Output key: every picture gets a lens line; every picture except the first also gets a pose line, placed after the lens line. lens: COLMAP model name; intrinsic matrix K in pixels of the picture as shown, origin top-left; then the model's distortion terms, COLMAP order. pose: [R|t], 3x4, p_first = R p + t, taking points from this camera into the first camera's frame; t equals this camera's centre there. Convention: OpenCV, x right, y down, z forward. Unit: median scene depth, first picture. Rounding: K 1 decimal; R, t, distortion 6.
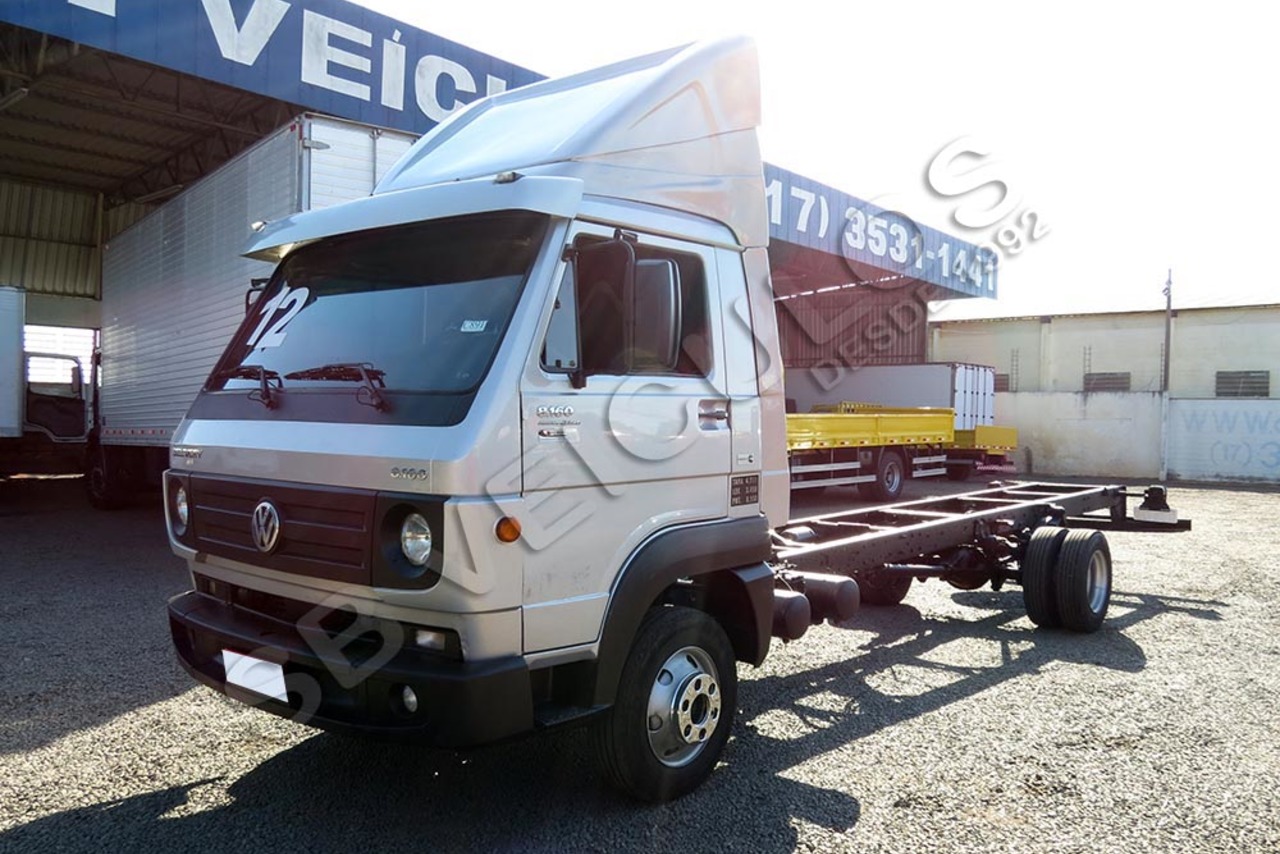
lens RADIAL K [[1013.3, 0, 640.6], [0, 1013.3, 457.4], [0, 0, 1]] dist [-0.024622, 0.004259]
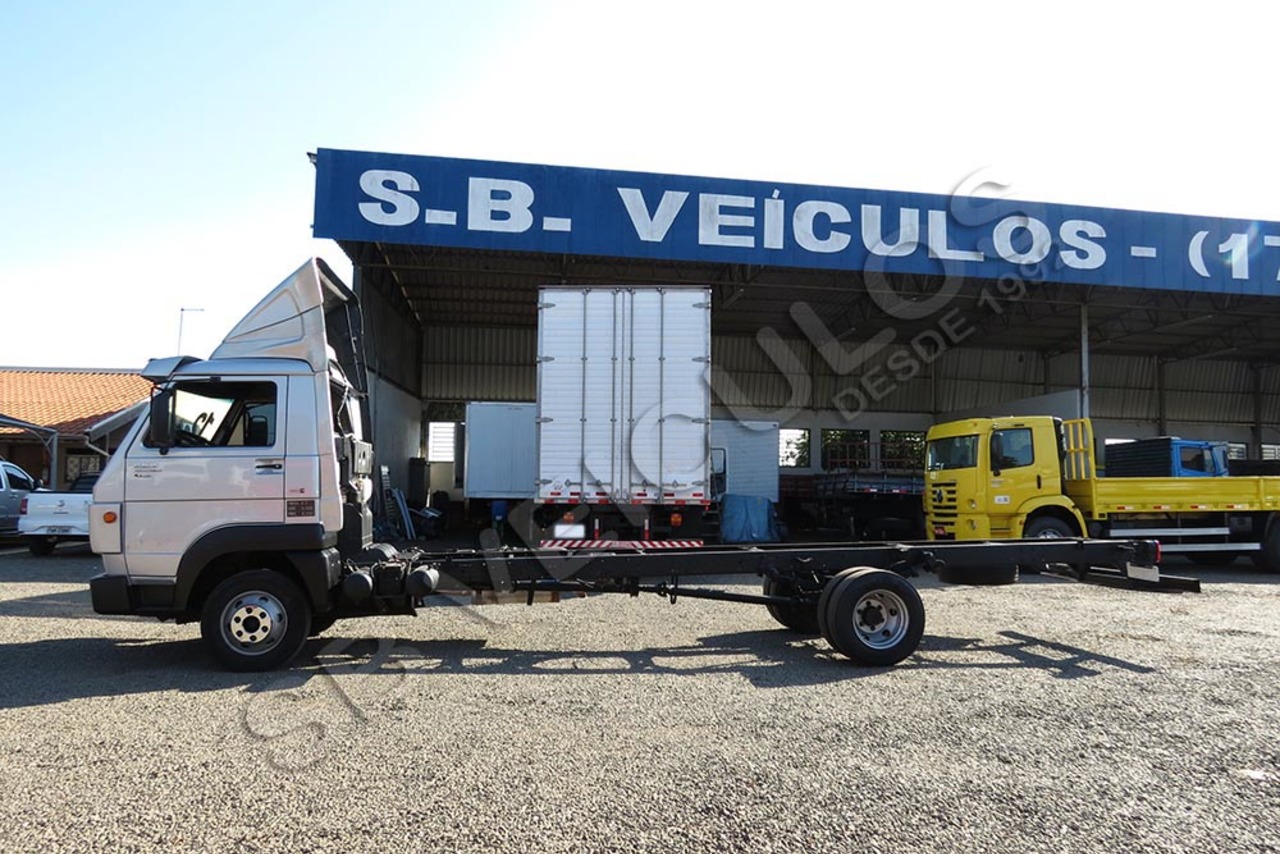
lens RADIAL K [[871.9, 0, 641.0], [0, 871.9, 450.2], [0, 0, 1]] dist [-0.003152, -0.002421]
pose [[0.759257, -0.035229, -0.649837, 0.329170], [-0.021430, 0.996639, -0.079068, 0.008176], [0.650438, 0.073959, 0.755950, 0.046241]]
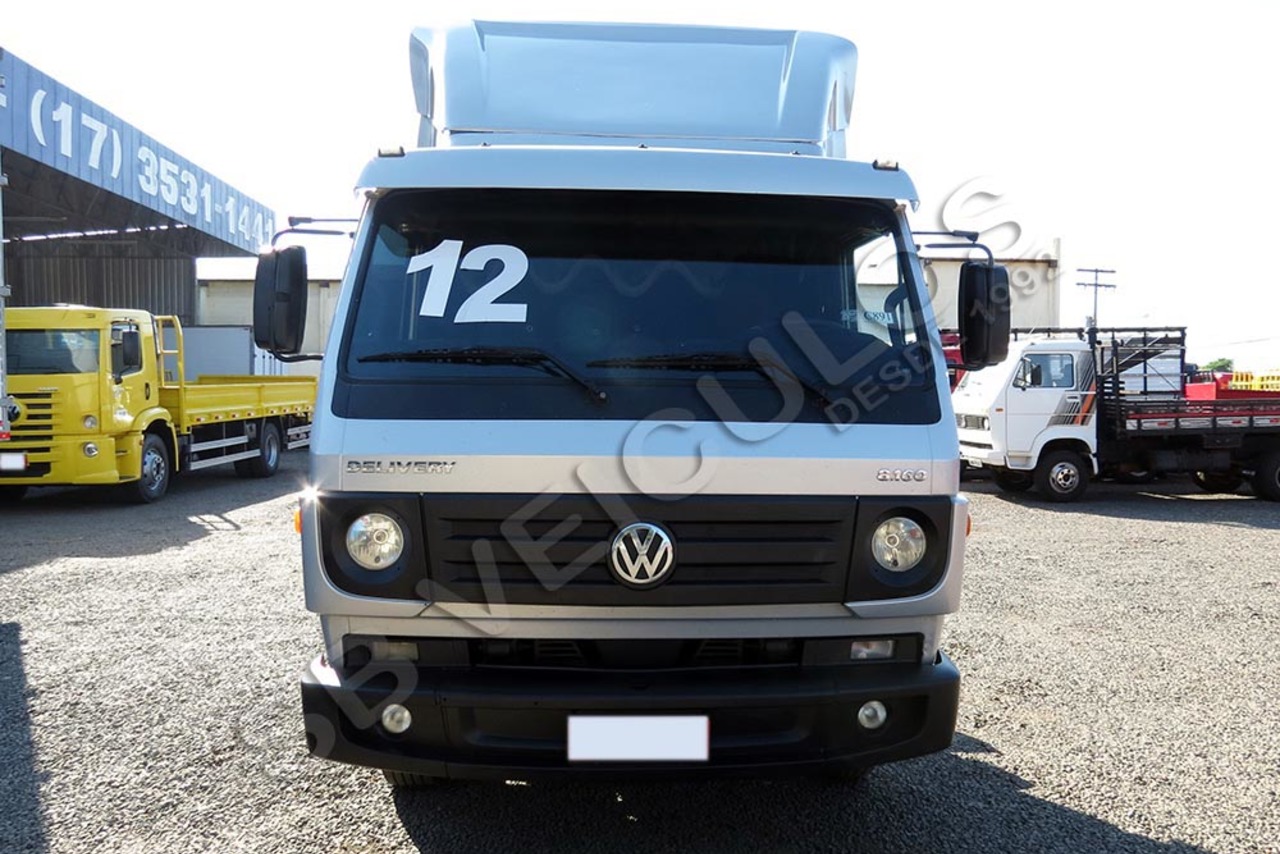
lens RADIAL K [[1044.9, 0, 640.0], [0, 1044.9, 427.0], [0, 0, 1]] dist [0.005661, 0.007714]
pose [[0.748514, -0.034843, 0.662203, -0.144710], [0.031253, 0.999363, 0.017256, -0.008673], [-0.662382, 0.007779, 0.749126, 0.052095]]
